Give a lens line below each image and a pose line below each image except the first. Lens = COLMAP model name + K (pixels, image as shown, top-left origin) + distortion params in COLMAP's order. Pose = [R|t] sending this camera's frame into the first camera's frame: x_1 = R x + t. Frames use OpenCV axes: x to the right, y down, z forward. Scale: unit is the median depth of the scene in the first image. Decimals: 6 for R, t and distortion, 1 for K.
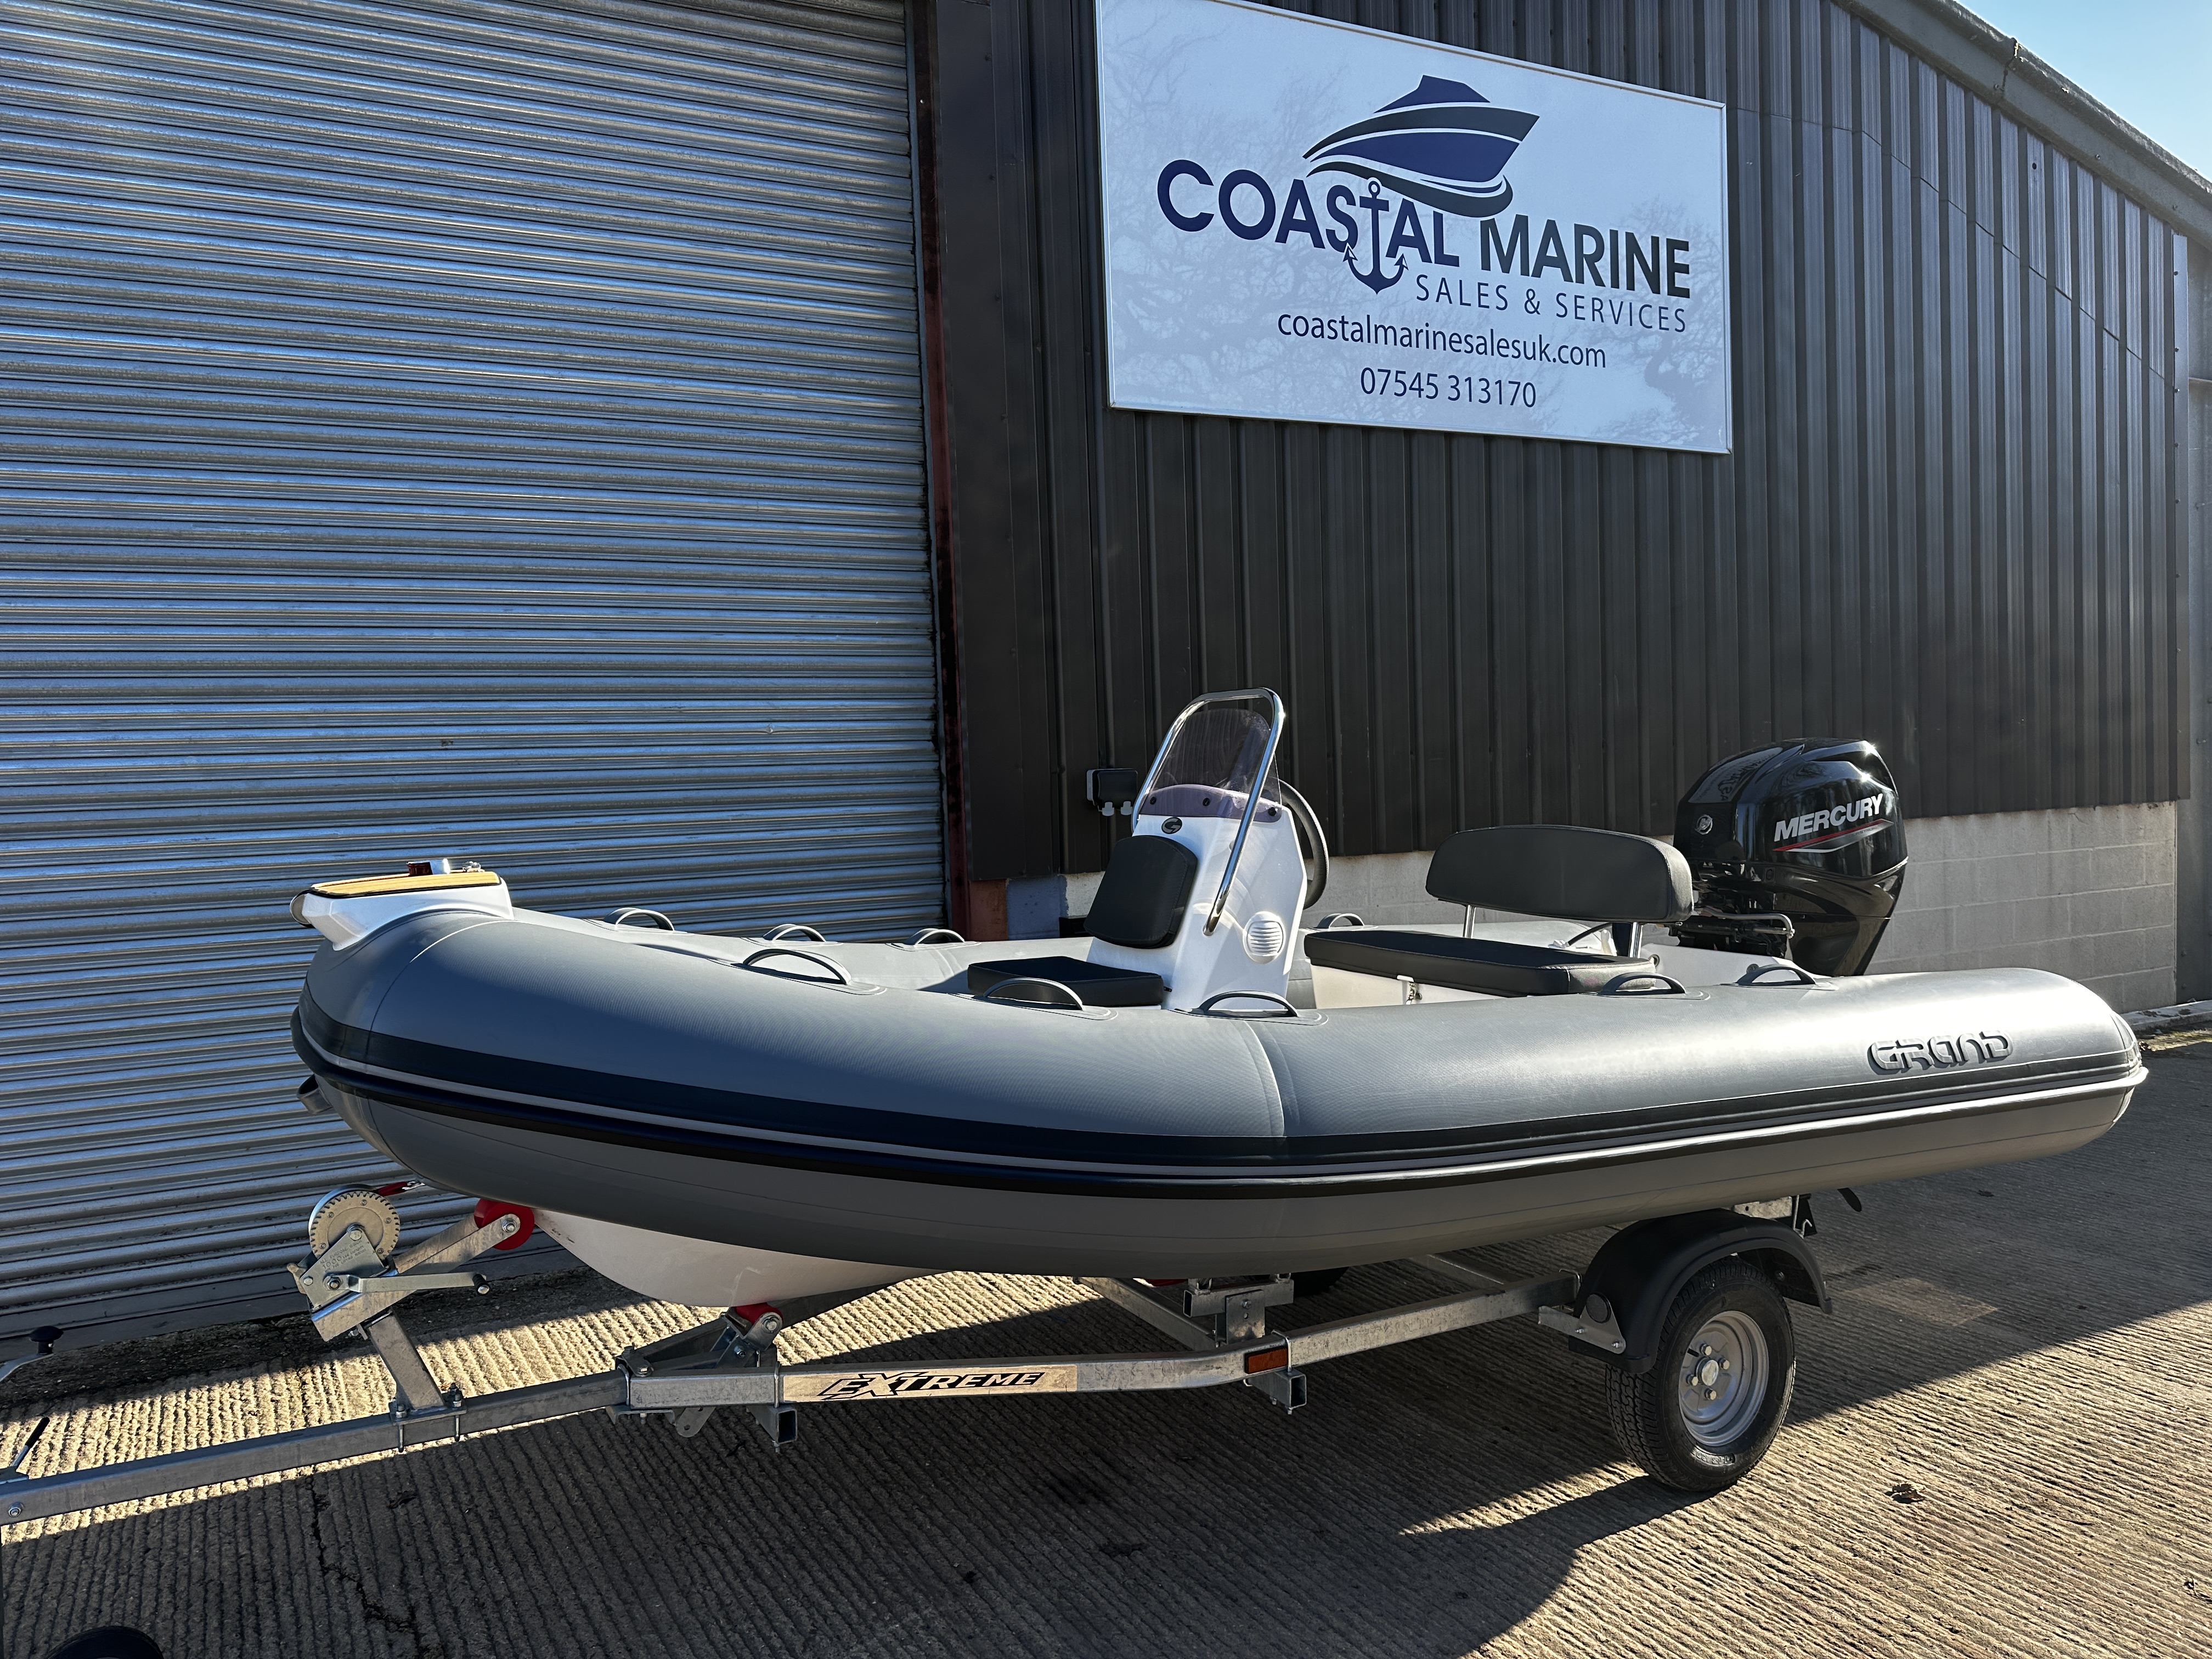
lens RADIAL K [[1565.7, 0, 1087.2], [0, 1565.7, 851.8], [0, 0, 1]] dist [0.031458, -0.036313]
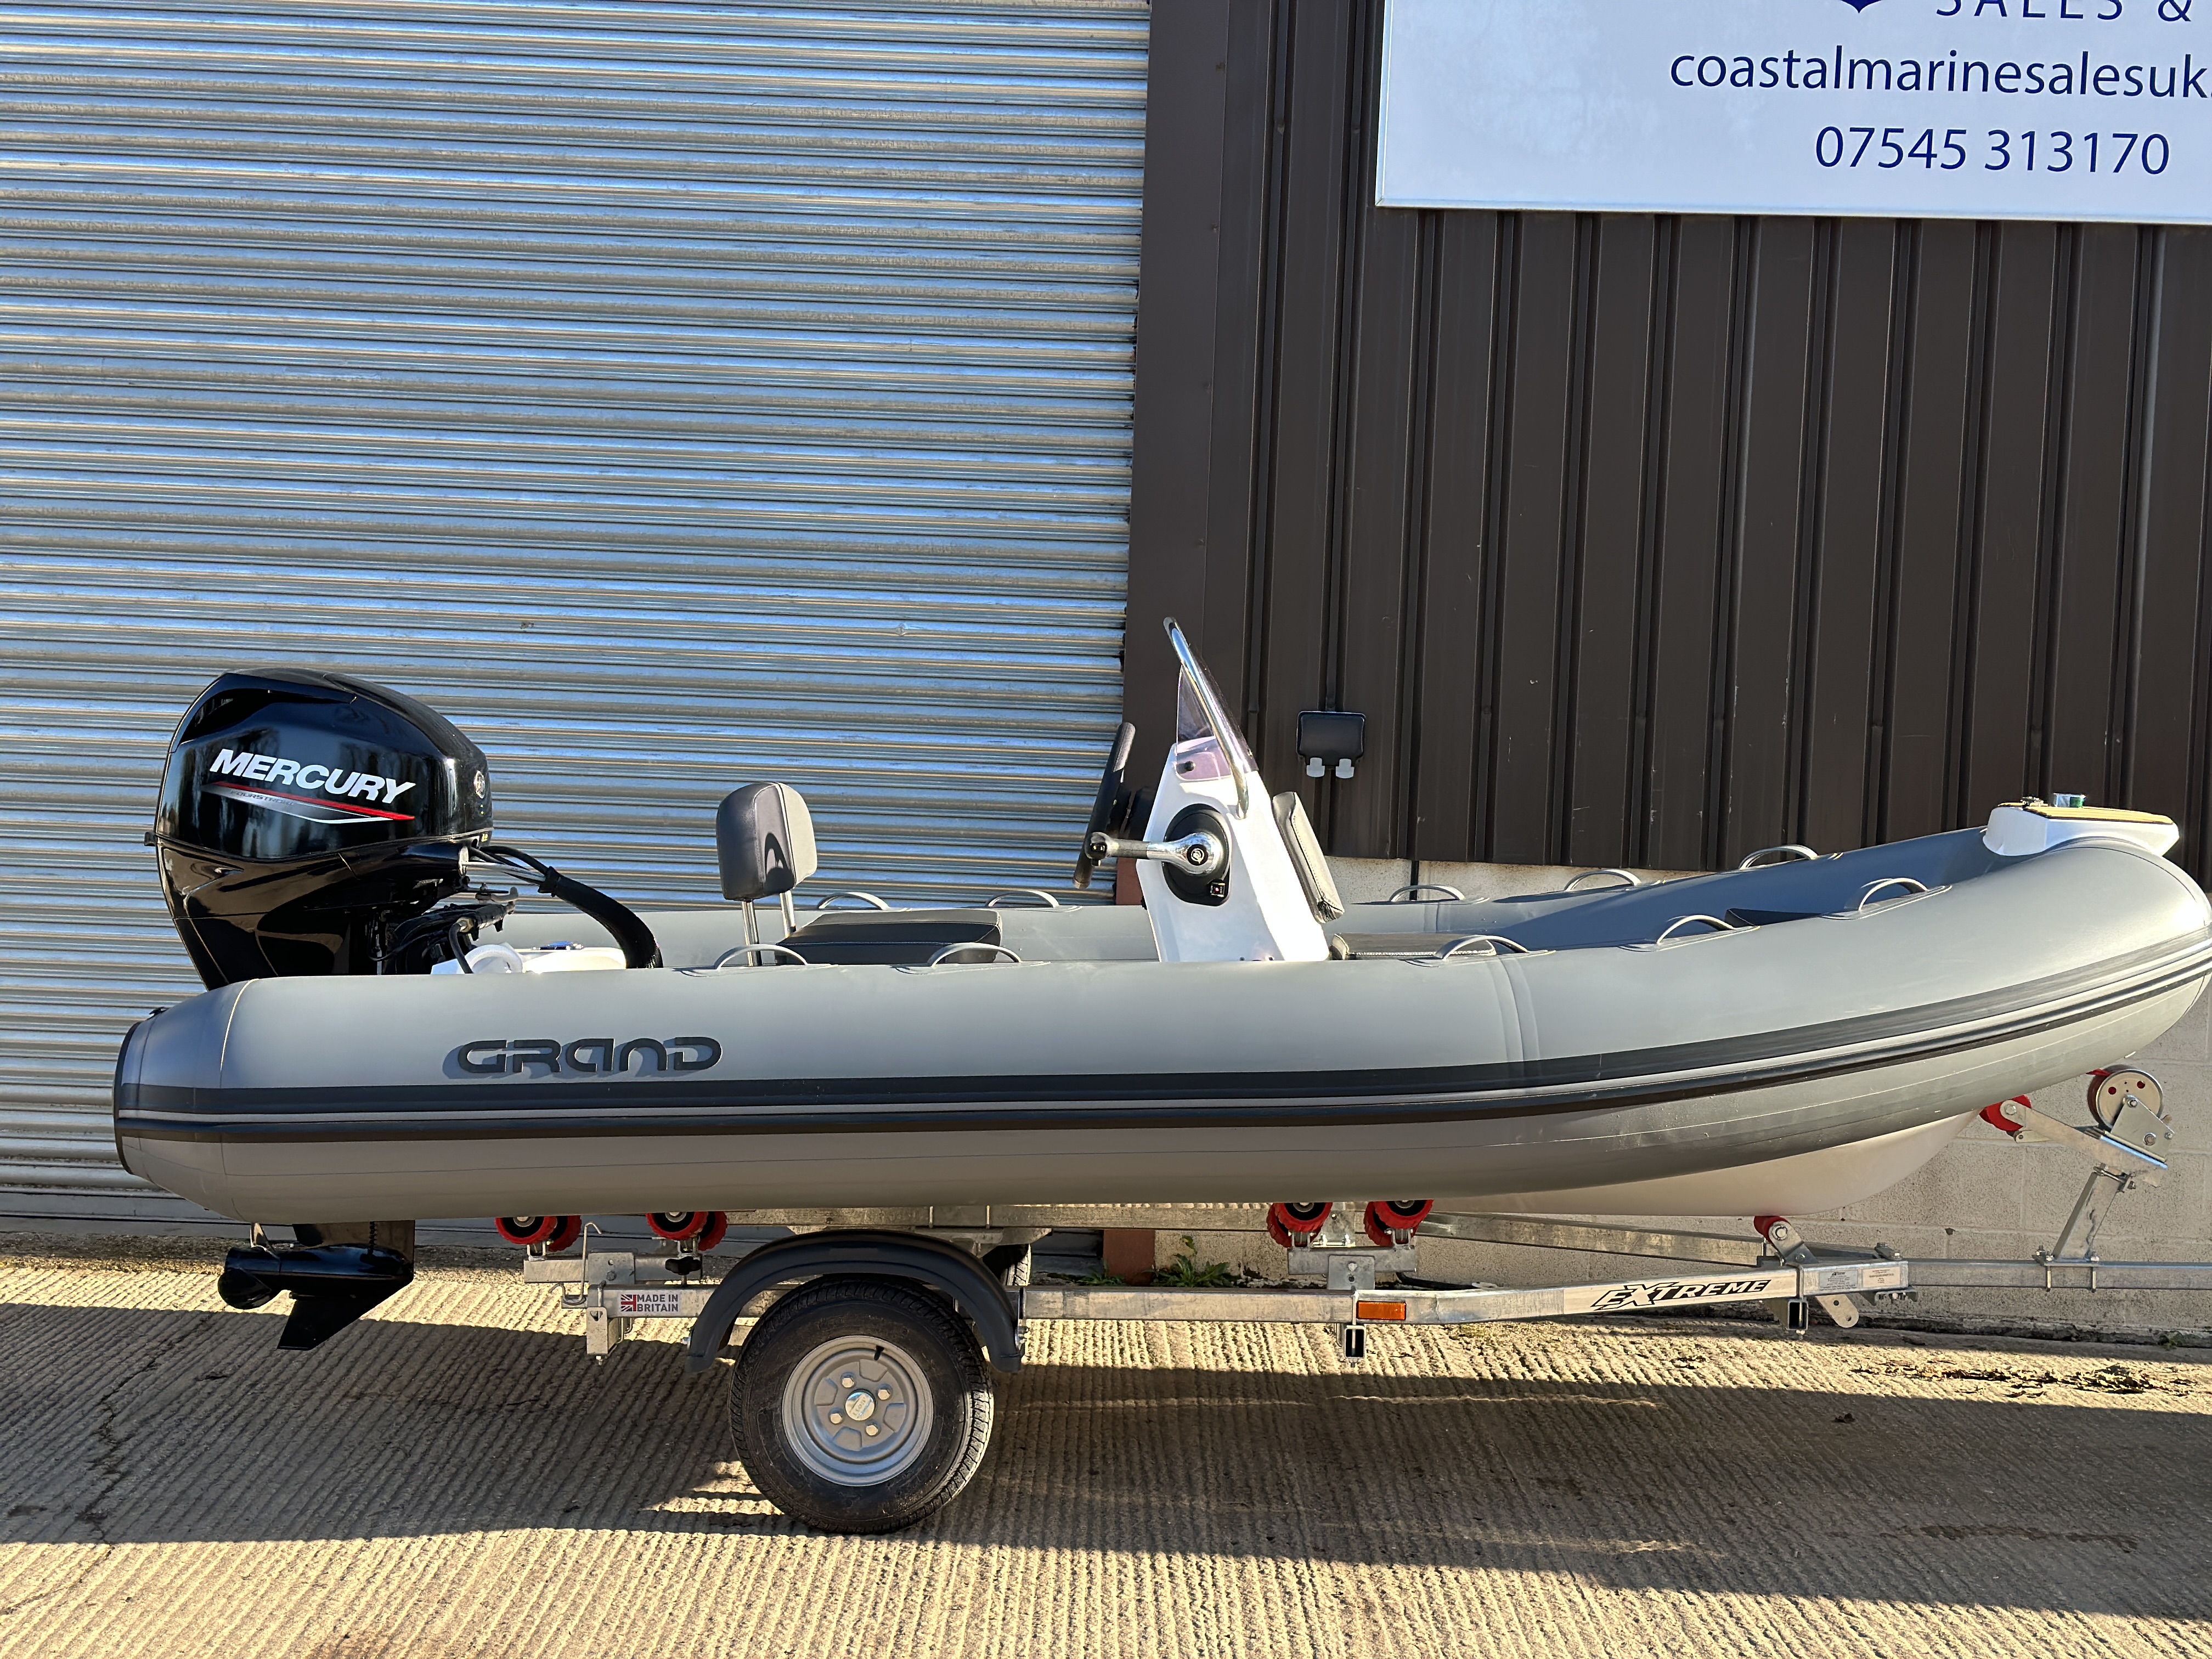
lens RADIAL K [[3031.7, 0, 1071.1], [0, 3031.7, 892.3], [0, 0, 1]] dist [0.108524, 0.000000]
pose [[0.880159, 0.098079, -0.464436, 0.633404], [-0.092373, 0.995106, 0.035087, -0.009654], [0.465604, 0.012019, 0.884911, -0.326943]]
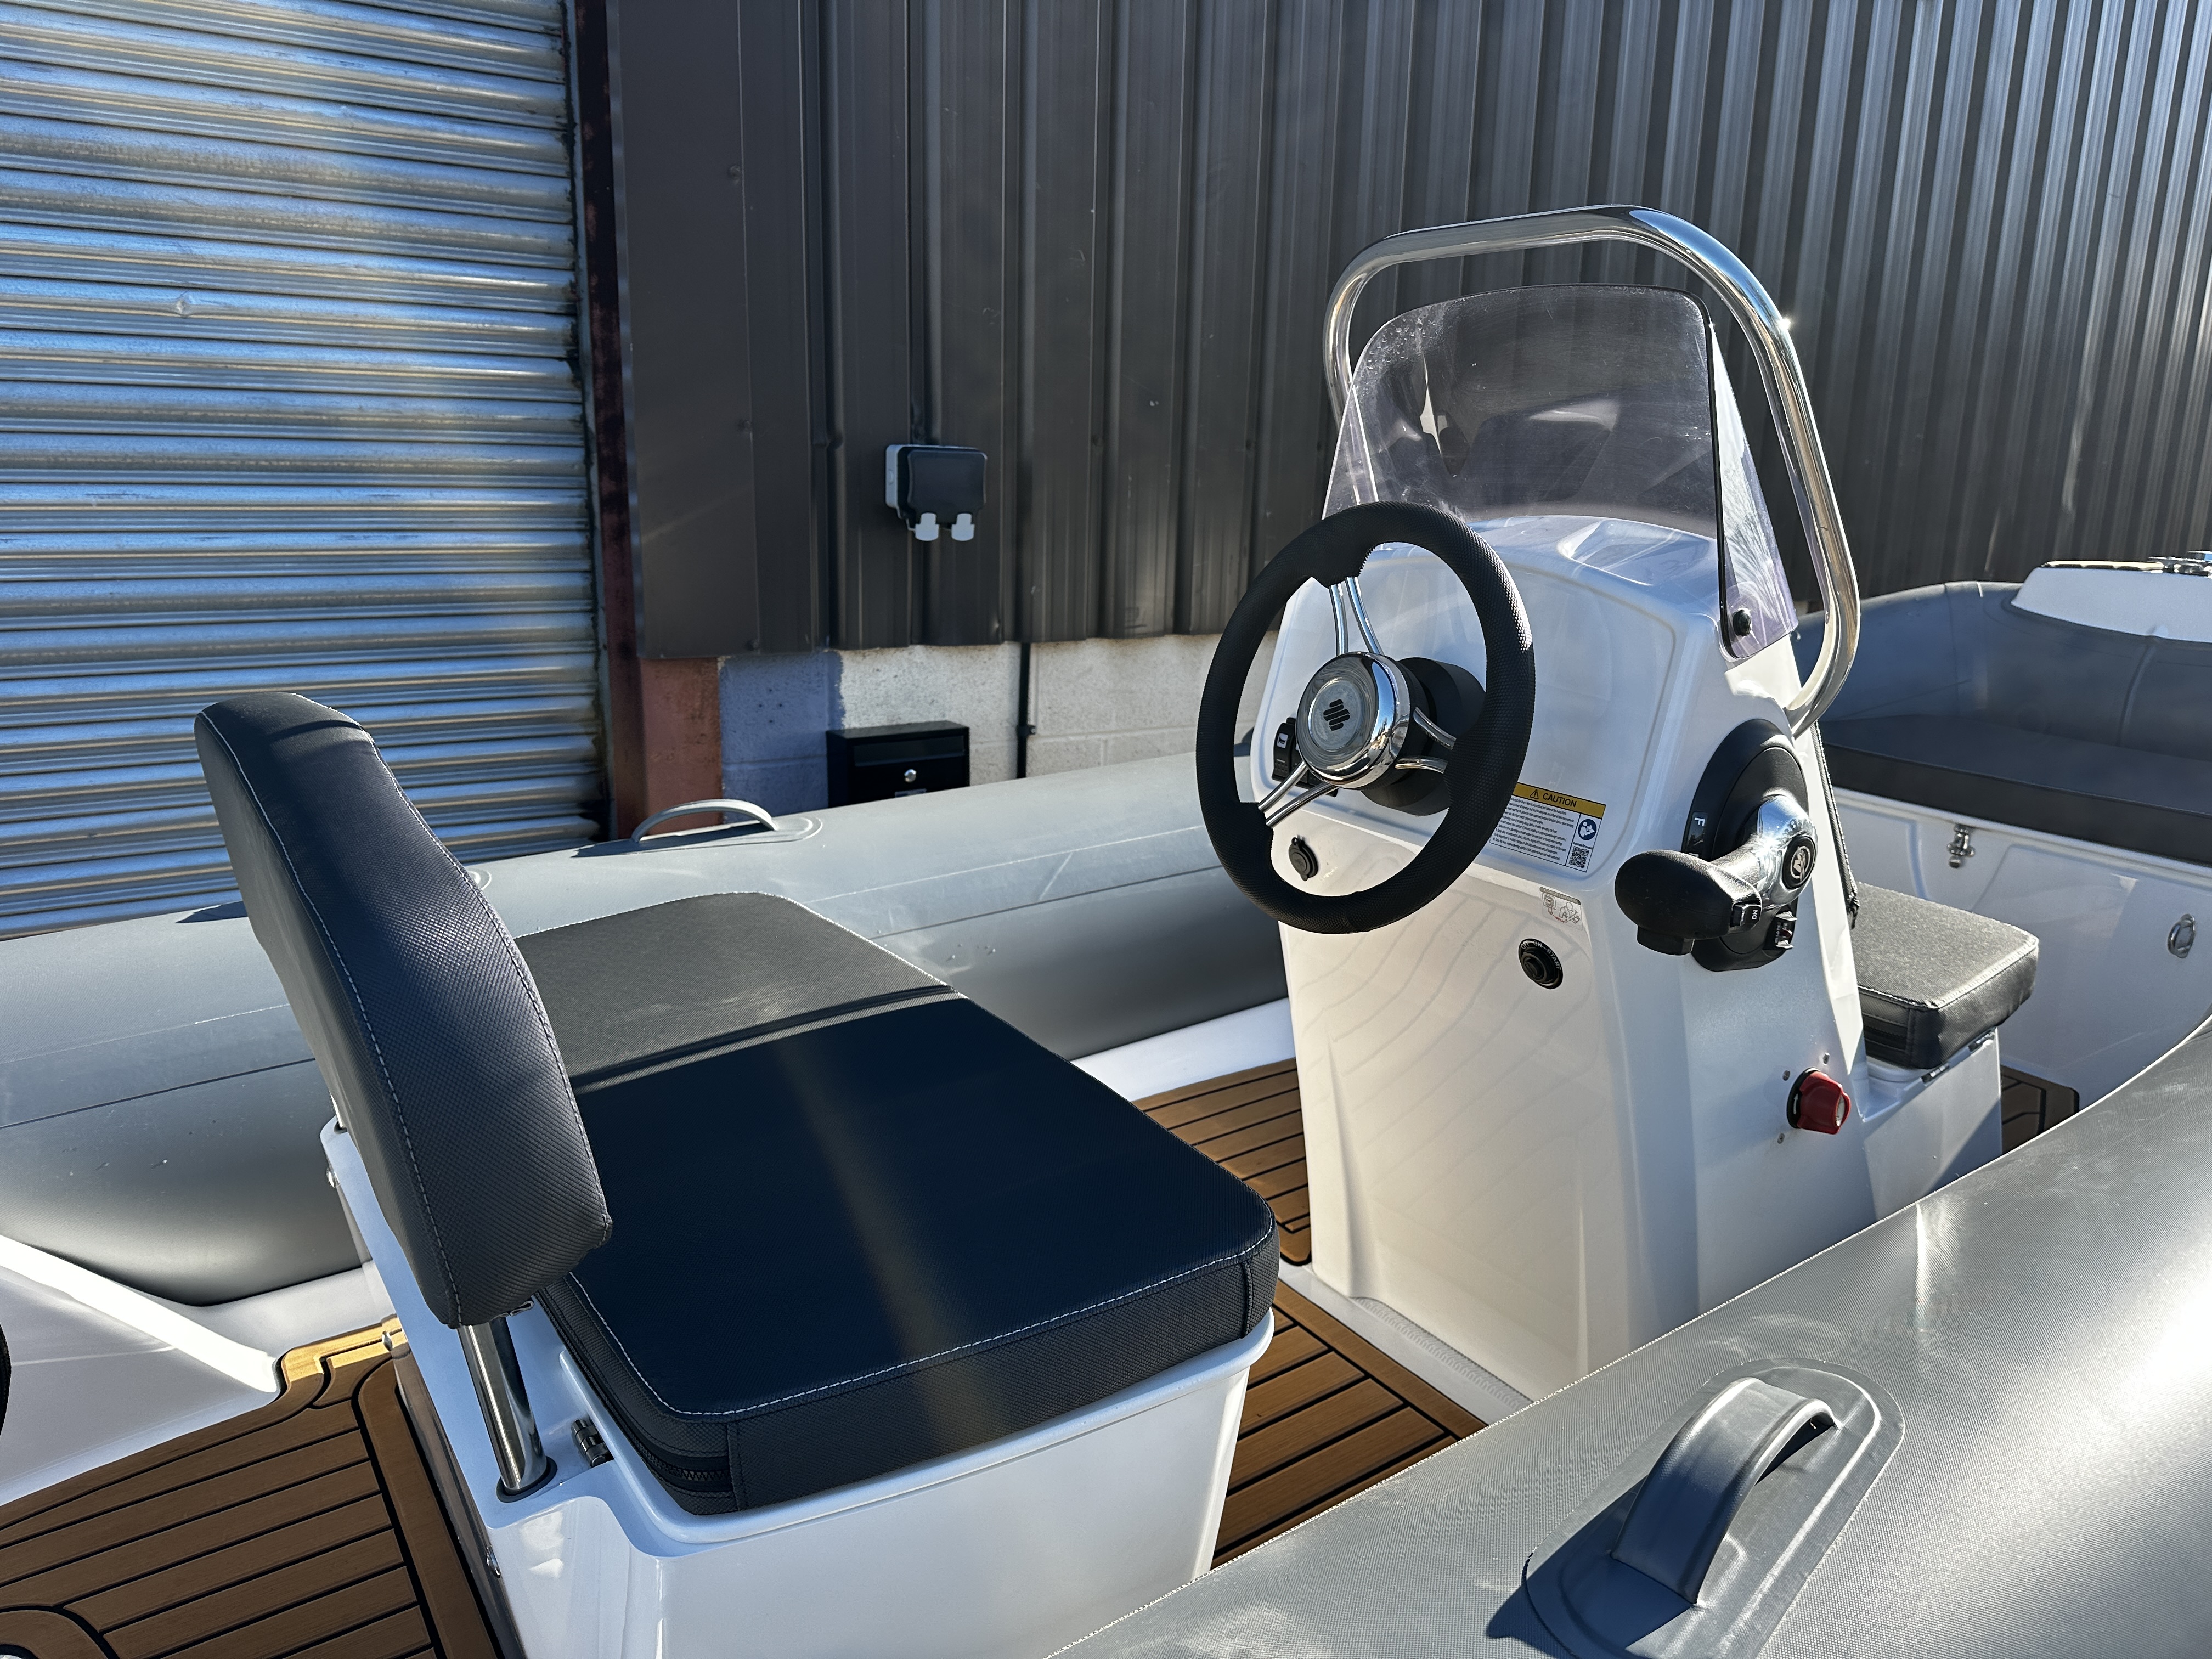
lens RADIAL K [[1565.7, 0, 1074.6], [0, 1565.7, 832.0], [0, 0, 1]] dist [0.031458, -0.036313]
pose [[0.990544, 0.029916, 0.133896, -0.003086], [-0.054773, 0.981019, 0.186016, -0.029559], [-0.125789, -0.191591, 0.973381, 0.527088]]
